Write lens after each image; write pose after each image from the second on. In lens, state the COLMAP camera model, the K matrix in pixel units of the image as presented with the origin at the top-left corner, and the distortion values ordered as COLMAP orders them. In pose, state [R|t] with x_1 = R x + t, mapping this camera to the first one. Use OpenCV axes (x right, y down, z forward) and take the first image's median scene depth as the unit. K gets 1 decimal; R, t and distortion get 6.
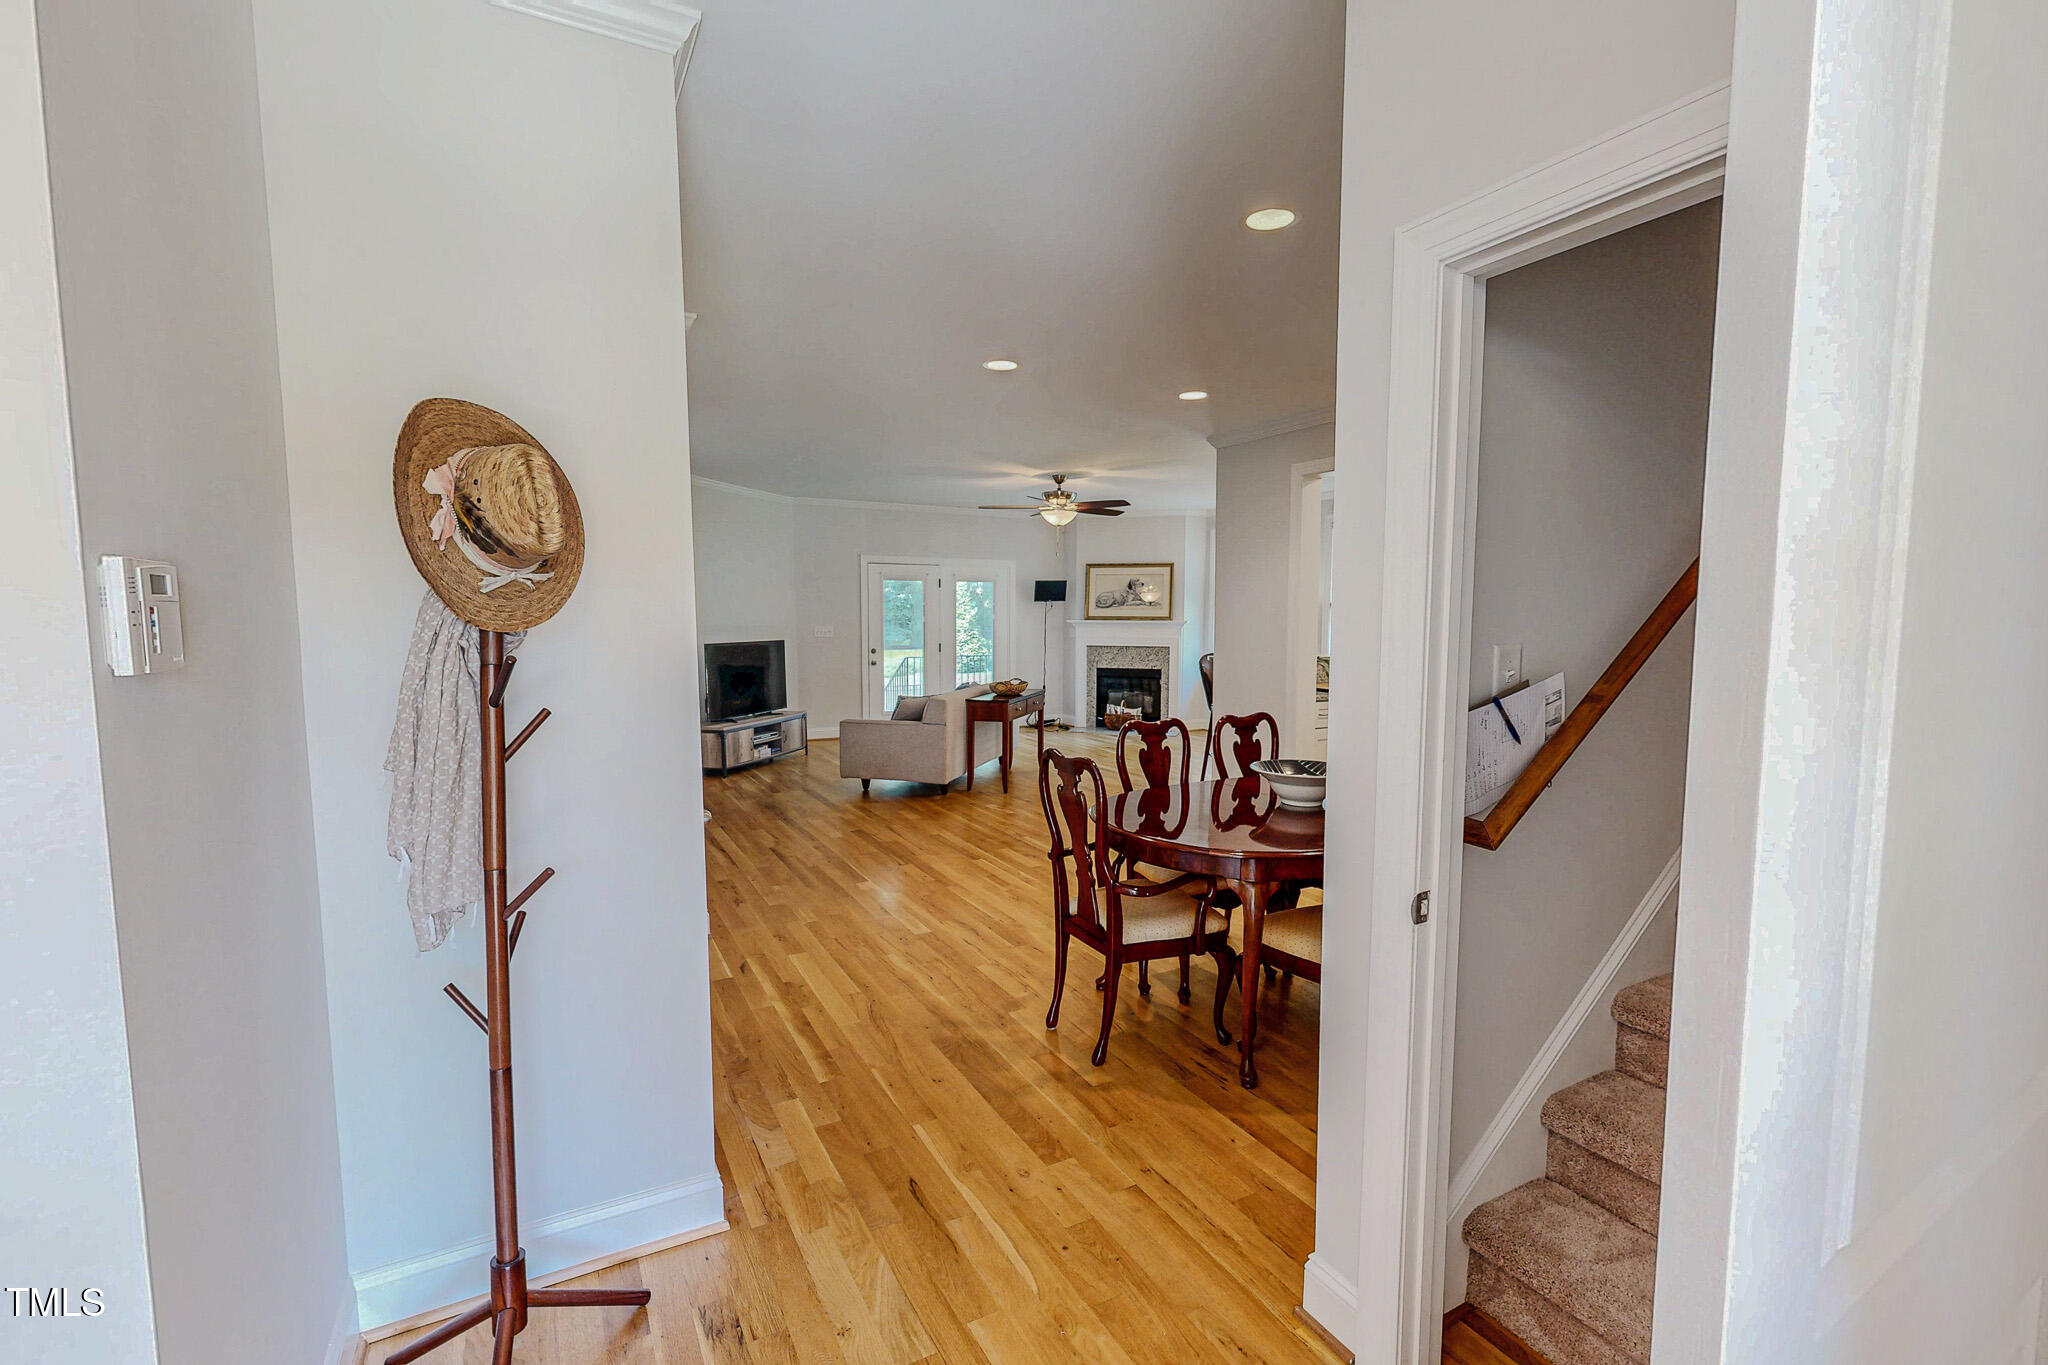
lens RADIAL K [[889.1, 0, 1023.7], [0, 889.1, 685.7], [0, 0, 1]] dist [-0.000320, 0.000035]
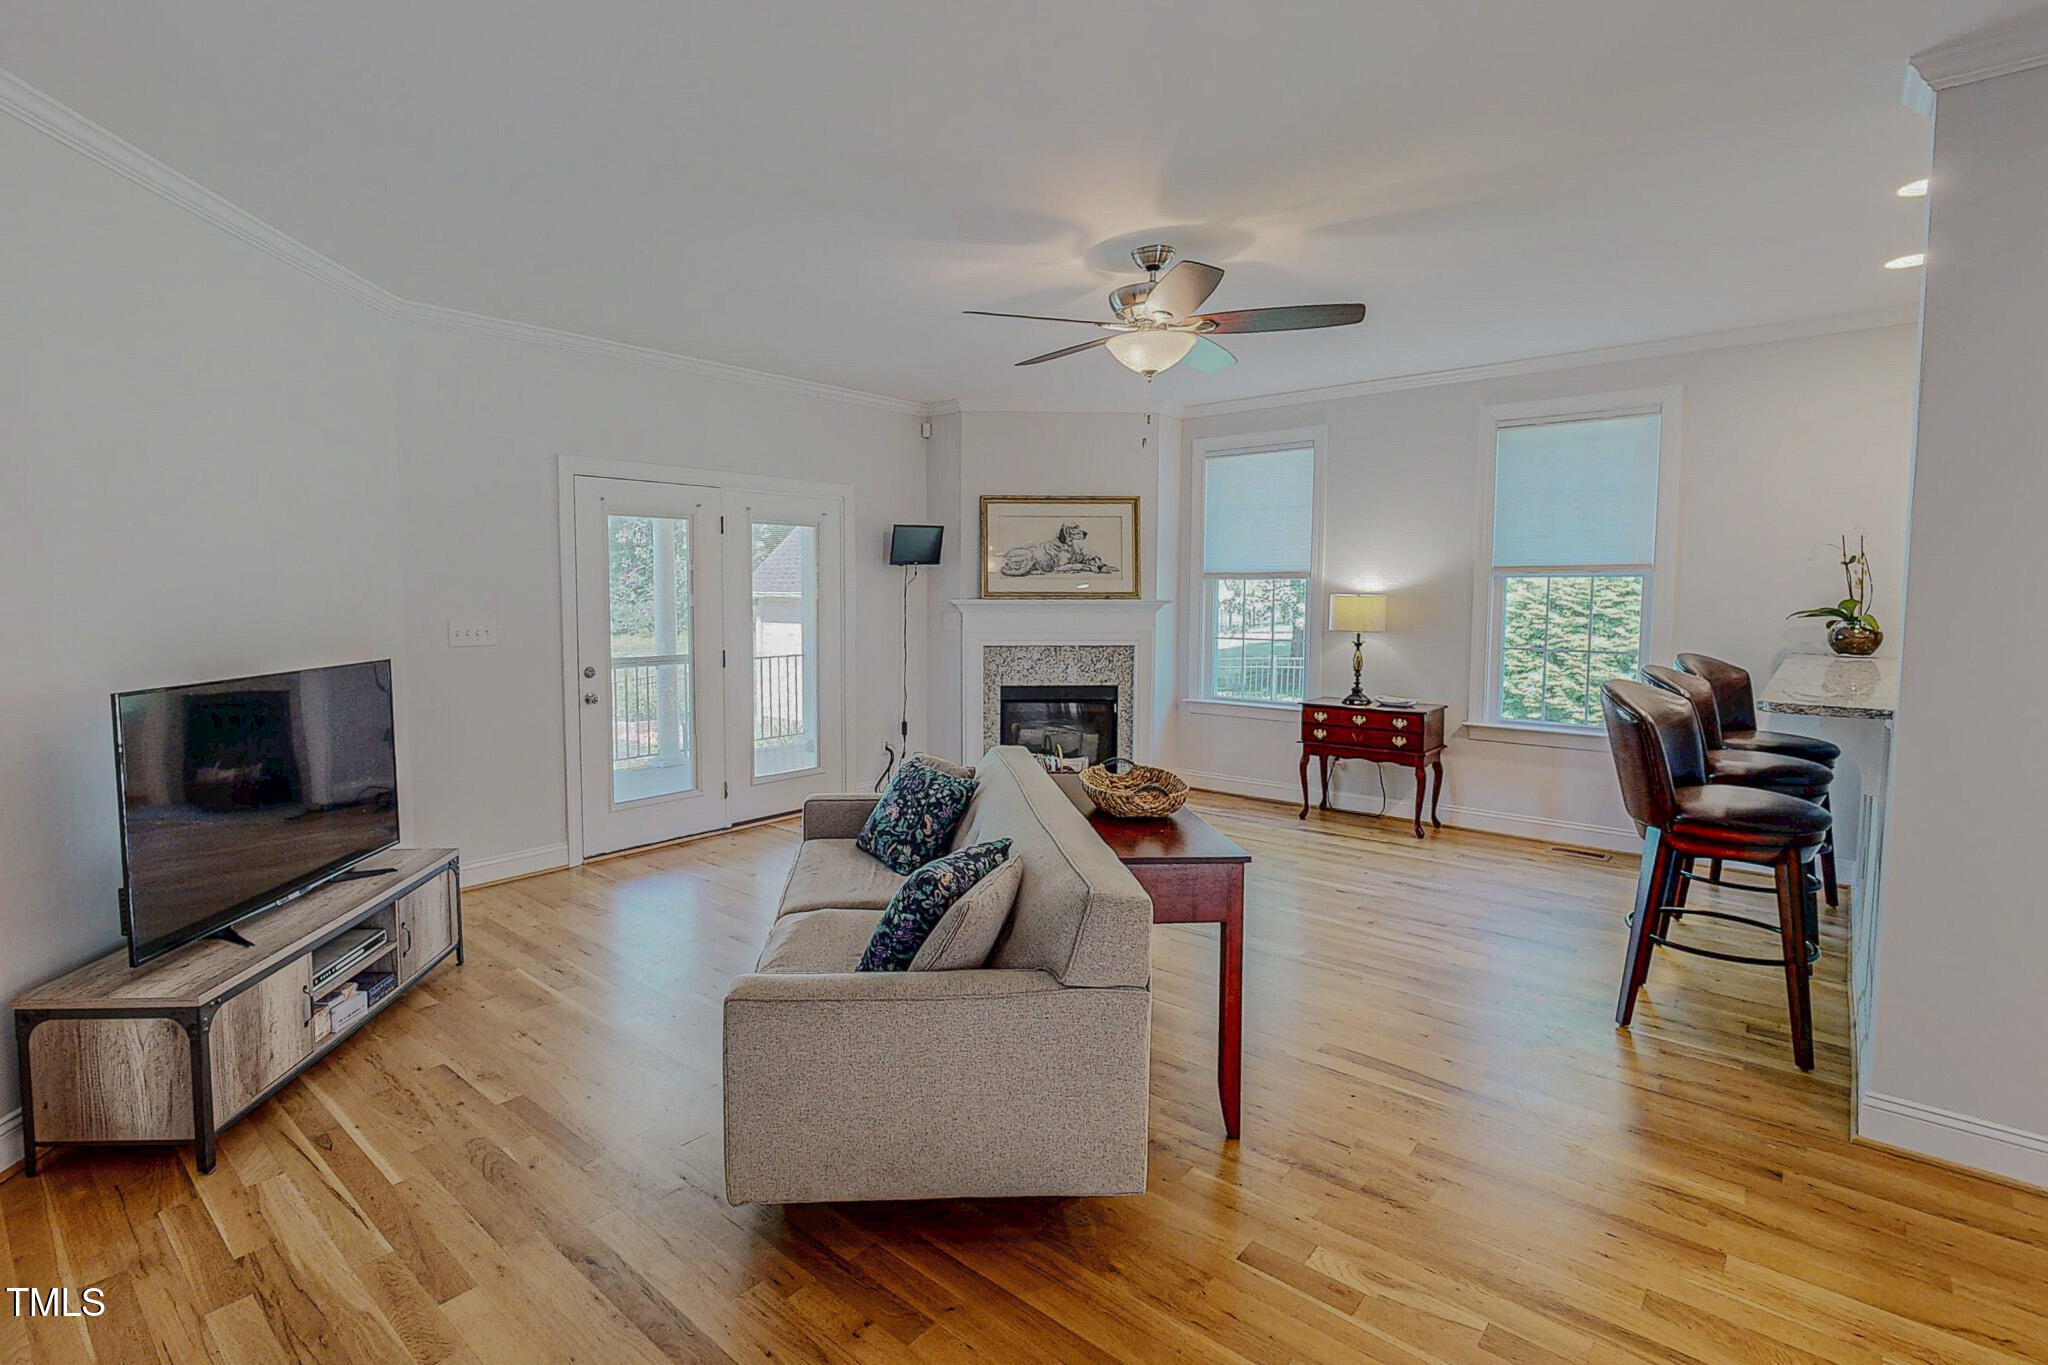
lens RADIAL K [[978.6, 0, 936.9], [0, 978.6, 659.6], [0, 0, 1]] dist [-0.001999, -0.000190]
pose [[0.947302, -0.027606, 0.319149, -0.151006], [0.030146, 0.999541, -0.003022, -0.036420], [-0.318919, 0.012483, 0.947700, 0.449484]]
